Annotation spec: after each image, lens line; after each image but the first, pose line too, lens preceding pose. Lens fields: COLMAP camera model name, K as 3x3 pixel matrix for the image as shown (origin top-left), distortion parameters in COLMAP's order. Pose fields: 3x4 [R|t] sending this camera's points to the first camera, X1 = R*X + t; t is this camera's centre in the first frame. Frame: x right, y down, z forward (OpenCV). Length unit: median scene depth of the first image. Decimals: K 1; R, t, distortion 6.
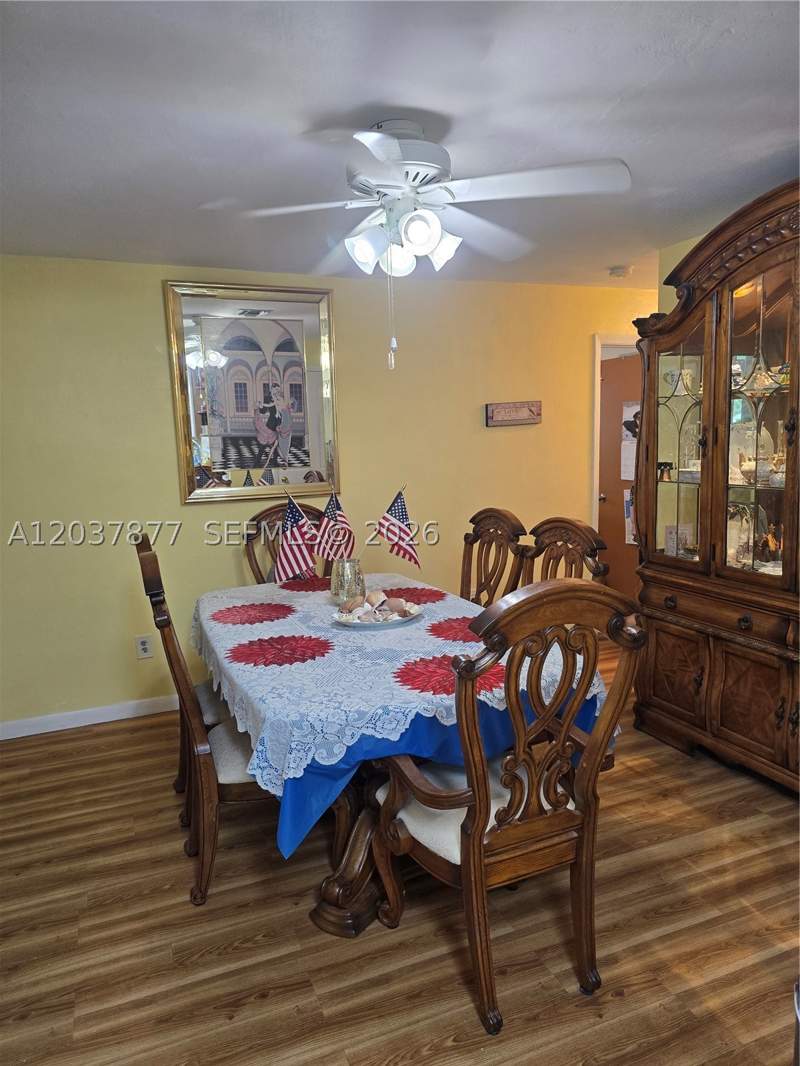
lens RADIAL K [[719.0, 0, 397.7], [0, 719.0, 539.5], [0, 0, 1]] dist [0.041132, -0.037044]
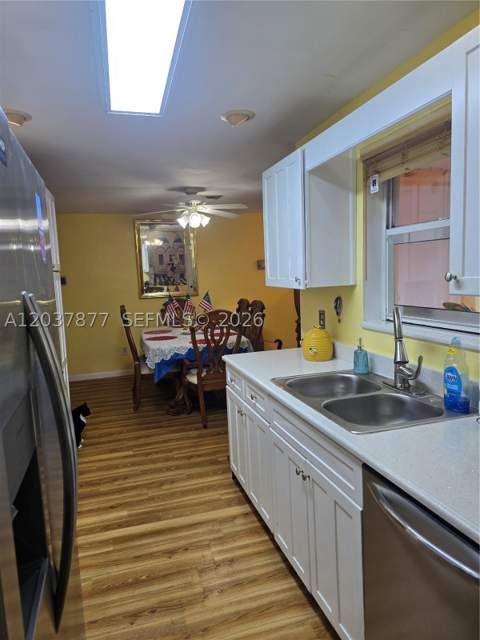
lens RADIAL K [[431.6, 0, 239.7], [0, 431.6, 319.9], [0, 0, 1]] dist [0.041132, -0.037044]
pose [[0.994164, 0.006125, -0.107702, 0.261915], [-0.009672, 0.999427, -0.032438, 0.083078], [0.107441, 0.033291, 0.993654, -0.601479]]
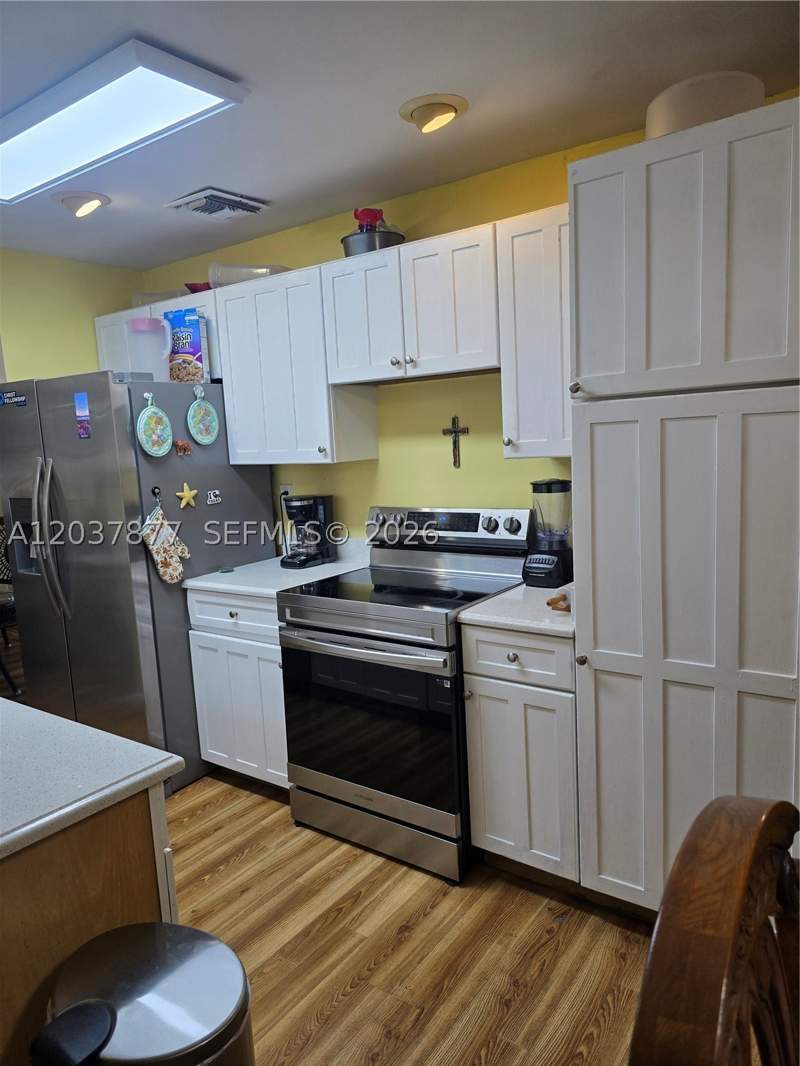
lens RADIAL K [[719.0, 0, 395.4], [0, 719.0, 541.0], [0, 0, 1]] dist [0.041132, -0.037044]
pose [[-0.850378, 0.154915, -0.502851, 0.005913], [0.005424, 0.958207, 0.286025, -0.842083], [0.526144, 0.240502, -0.815678, 5.746207]]
